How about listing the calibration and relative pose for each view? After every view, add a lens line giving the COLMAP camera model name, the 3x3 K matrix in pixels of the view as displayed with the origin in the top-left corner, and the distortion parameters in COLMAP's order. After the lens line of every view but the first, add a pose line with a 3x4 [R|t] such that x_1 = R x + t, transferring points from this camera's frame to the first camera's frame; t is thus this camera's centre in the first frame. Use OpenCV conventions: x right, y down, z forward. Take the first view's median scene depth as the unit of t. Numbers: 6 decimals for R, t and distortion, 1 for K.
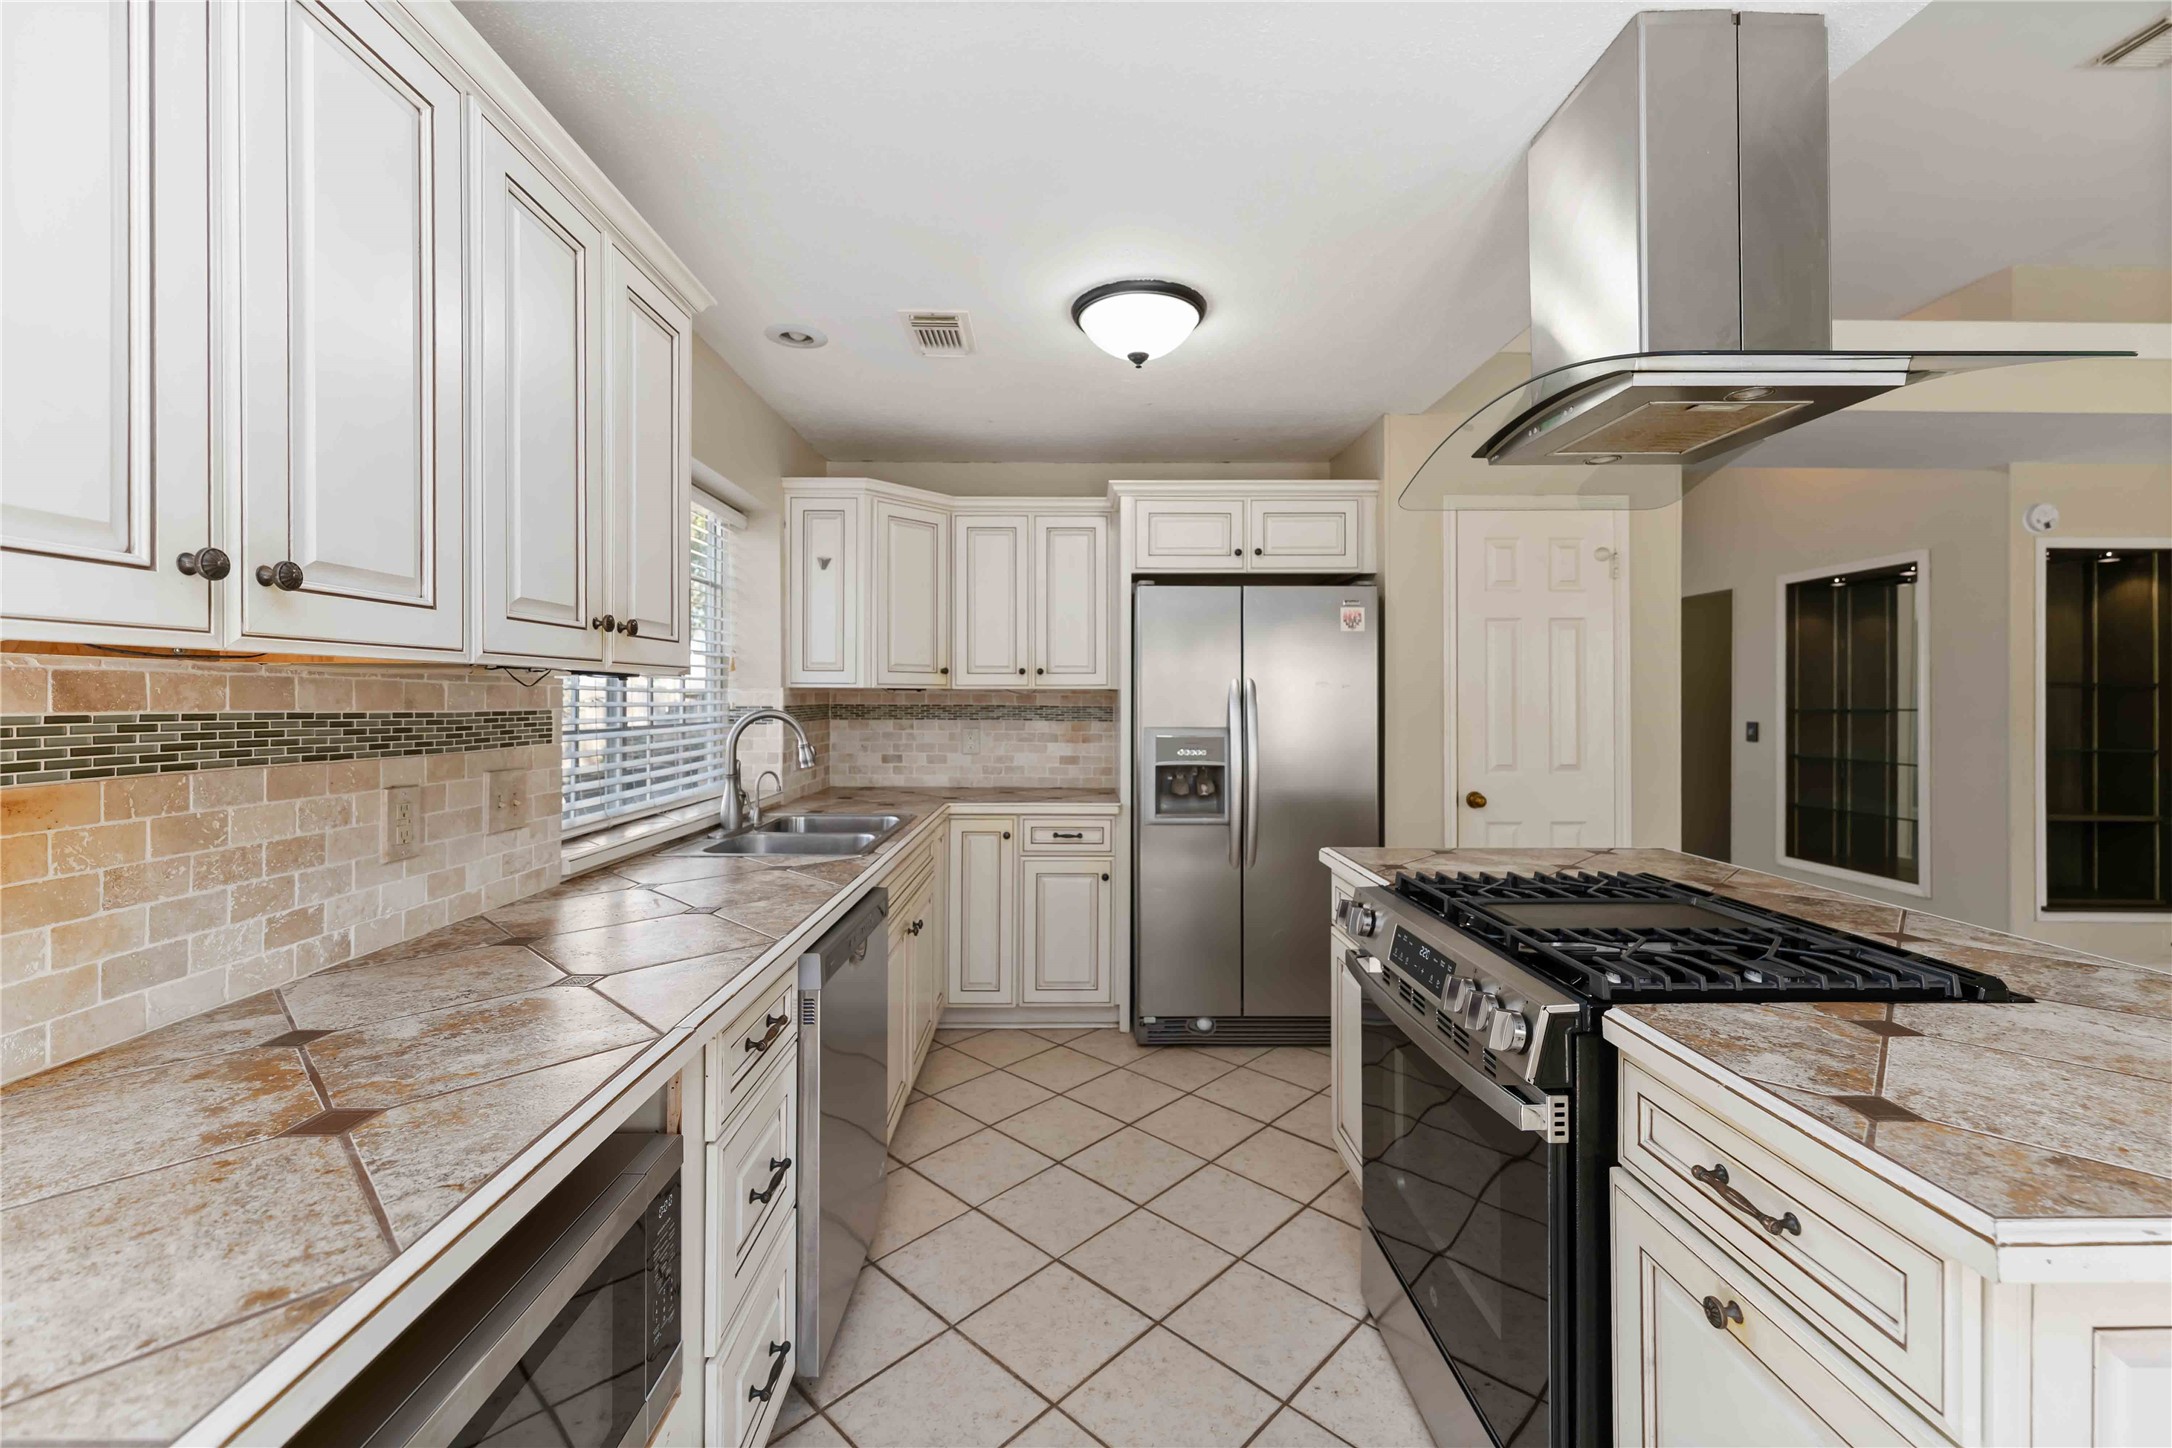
lens RADIAL K [[886.5, 0, 1086.4], [0, 886.5, 701.4], [0, 0, 1]] dist [0.008098, -0.000531]
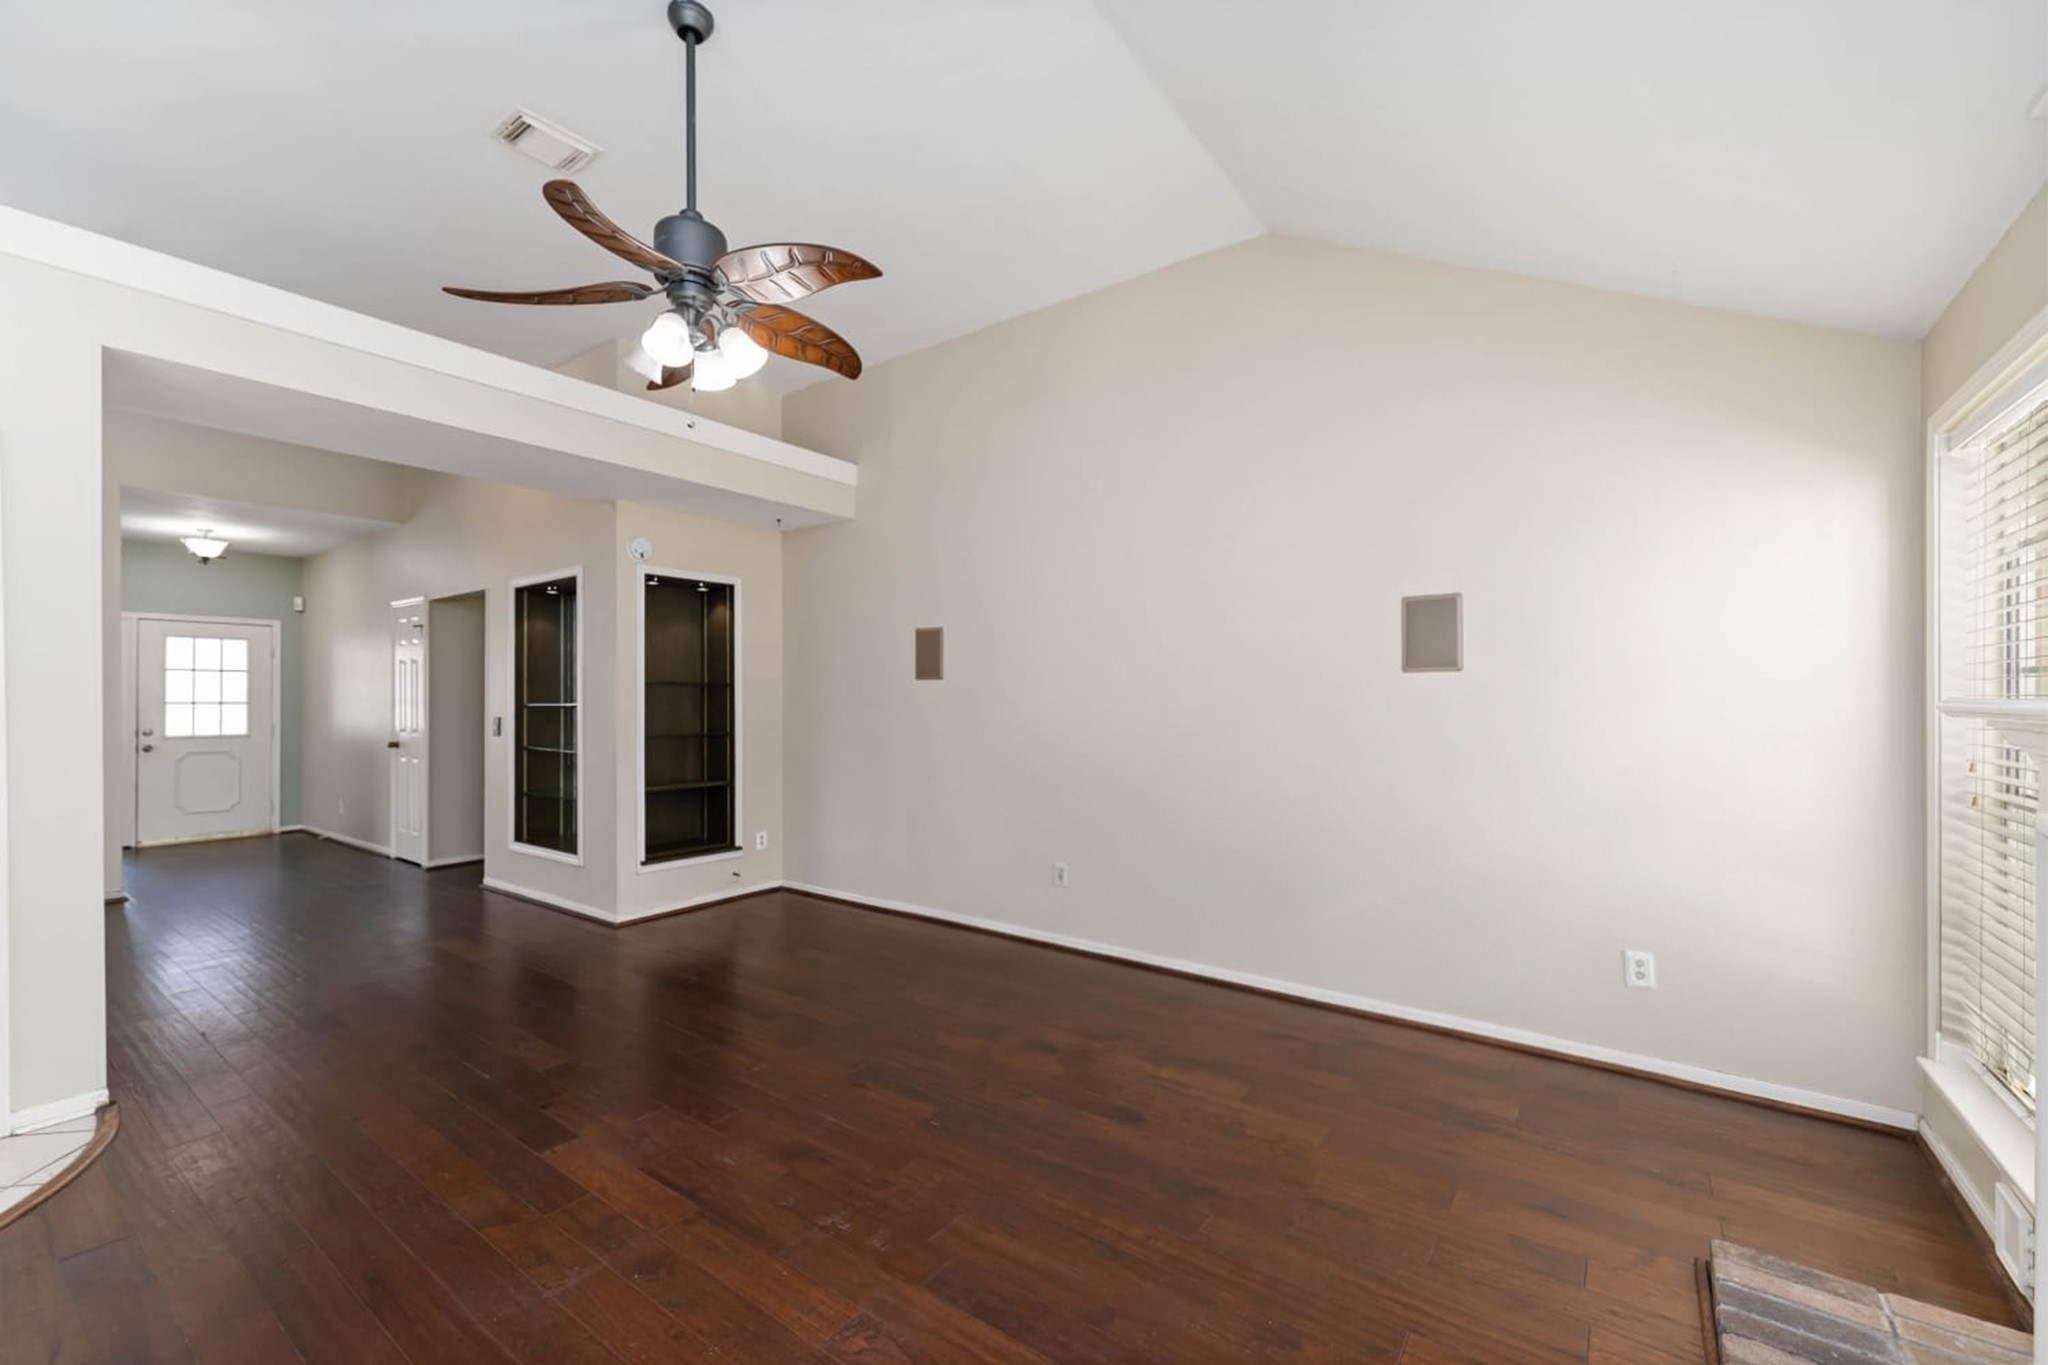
lens RADIAL K [[824.3, 0, 1029.1], [0, 824.3, 695.1], [0, 0, 1]] dist [-0.001798, -0.001492]
pose [[0.602578, -0.002818, 0.798055, 0.588683], [0.003870, 0.999992, 0.000609, -0.001090], [-0.798050, 0.002722, 0.602585, -0.148595]]
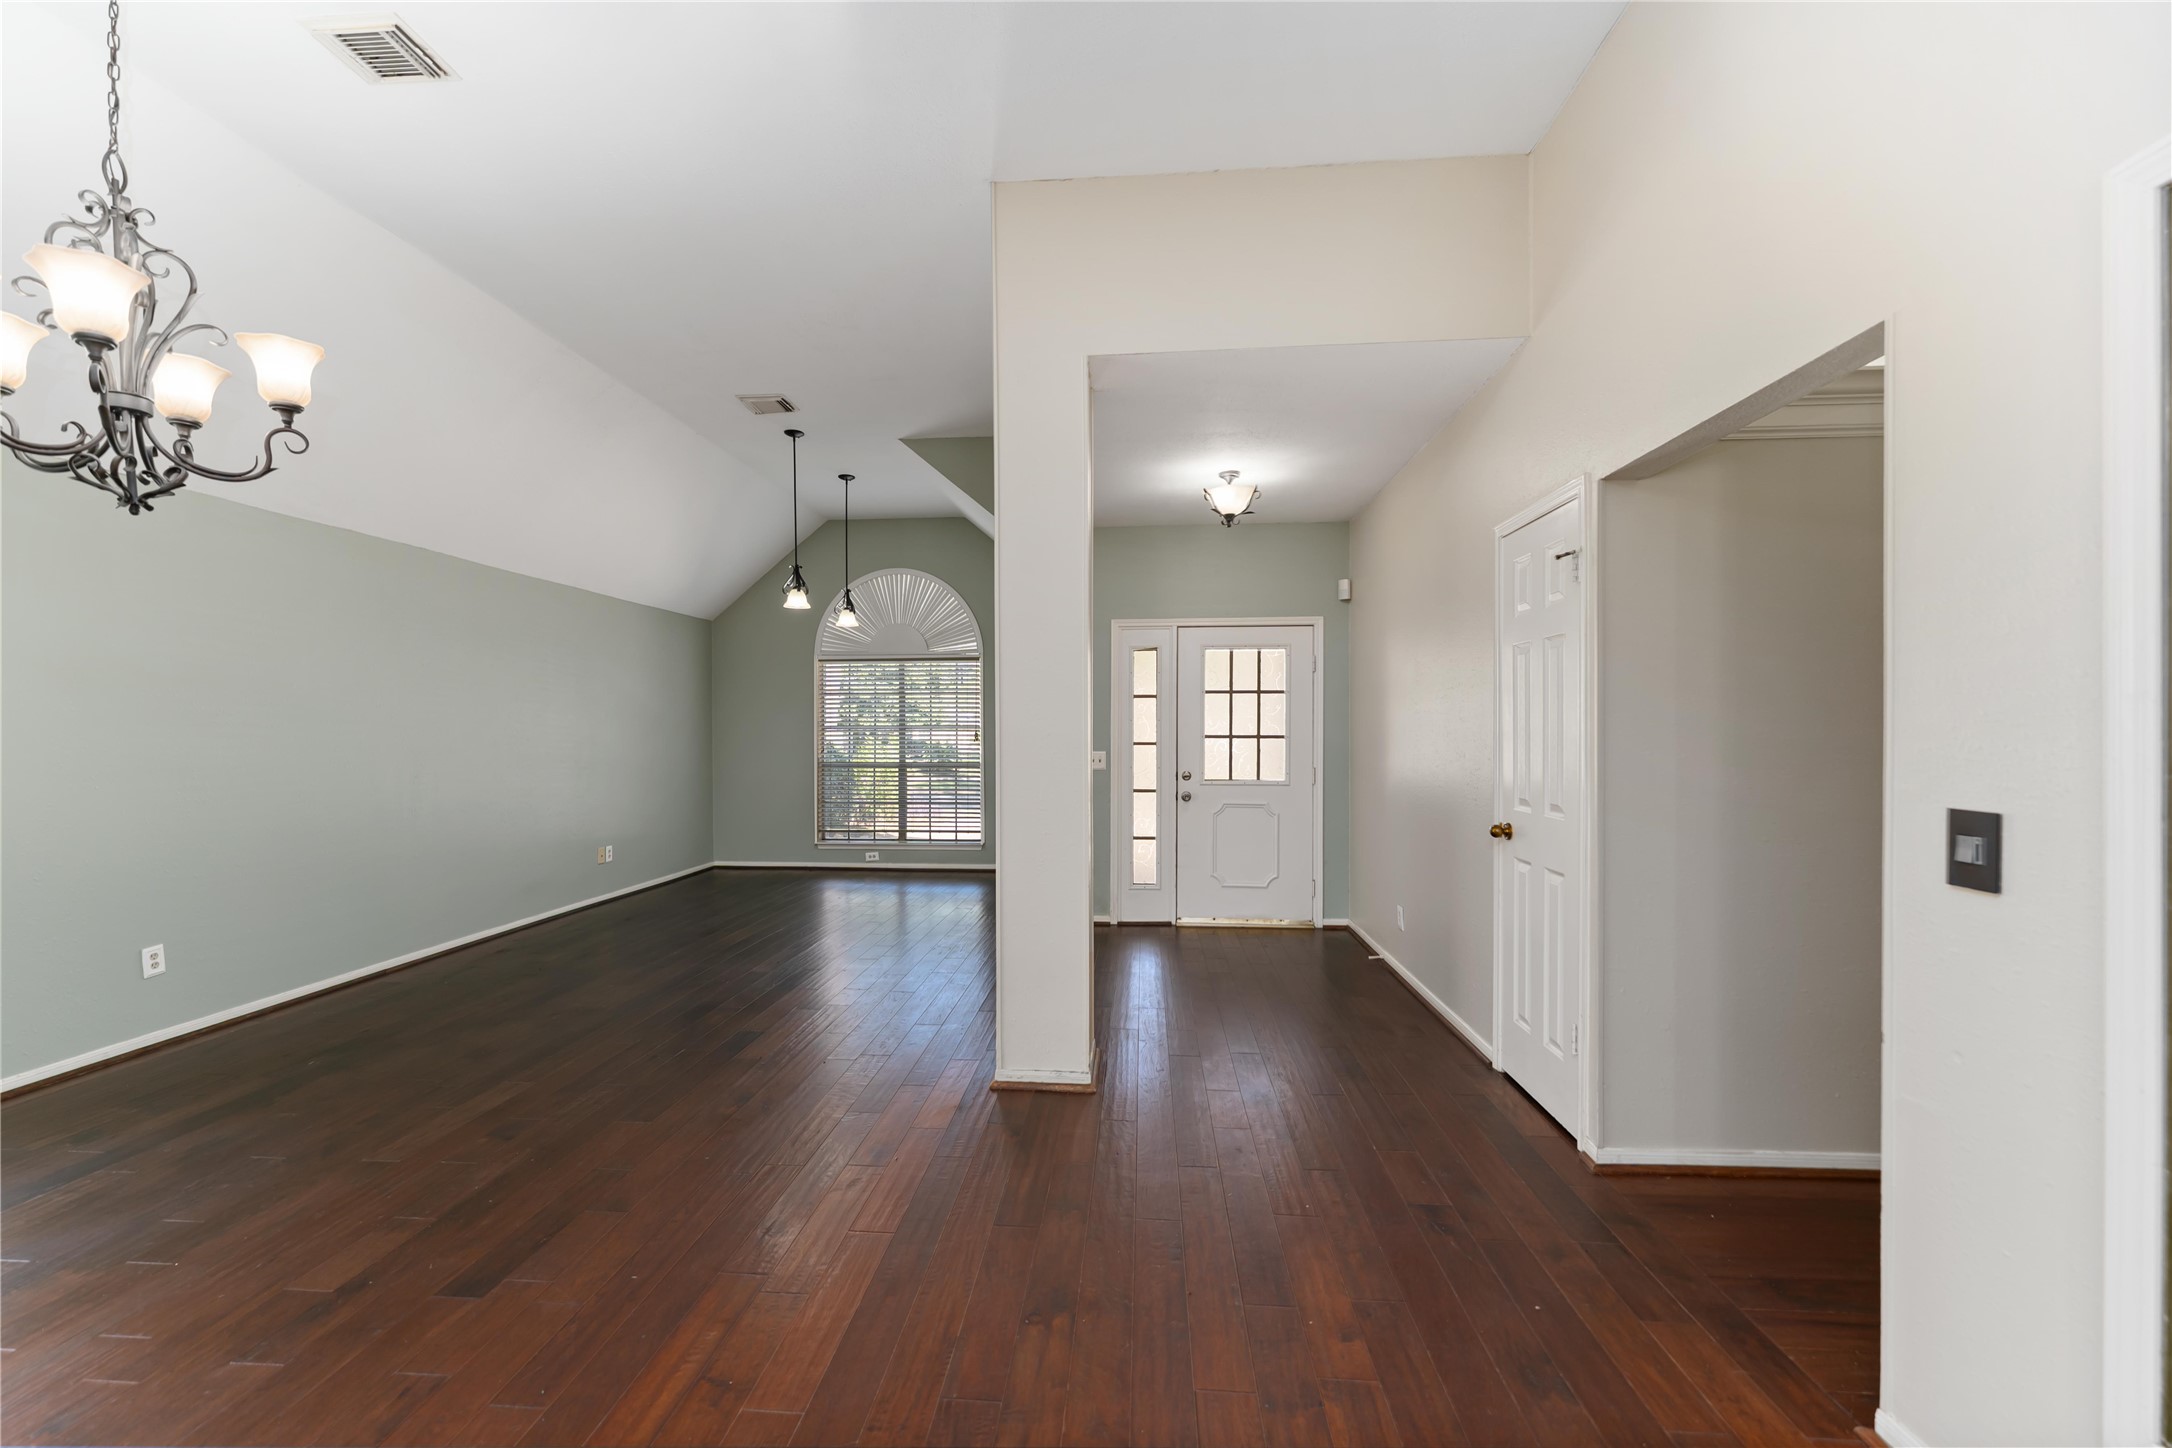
lens RADIAL K [[886.5, 0, 1070.6], [0, 886.5, 736.0], [0, 0, 1]] dist [0.008098, -0.000531]
pose [[0.994032, -0.004272, -0.109001, 0.876920], [0.004909, 0.999972, 0.005575, 0.000009], [0.108974, -0.006076, 0.994026, 1.218784]]
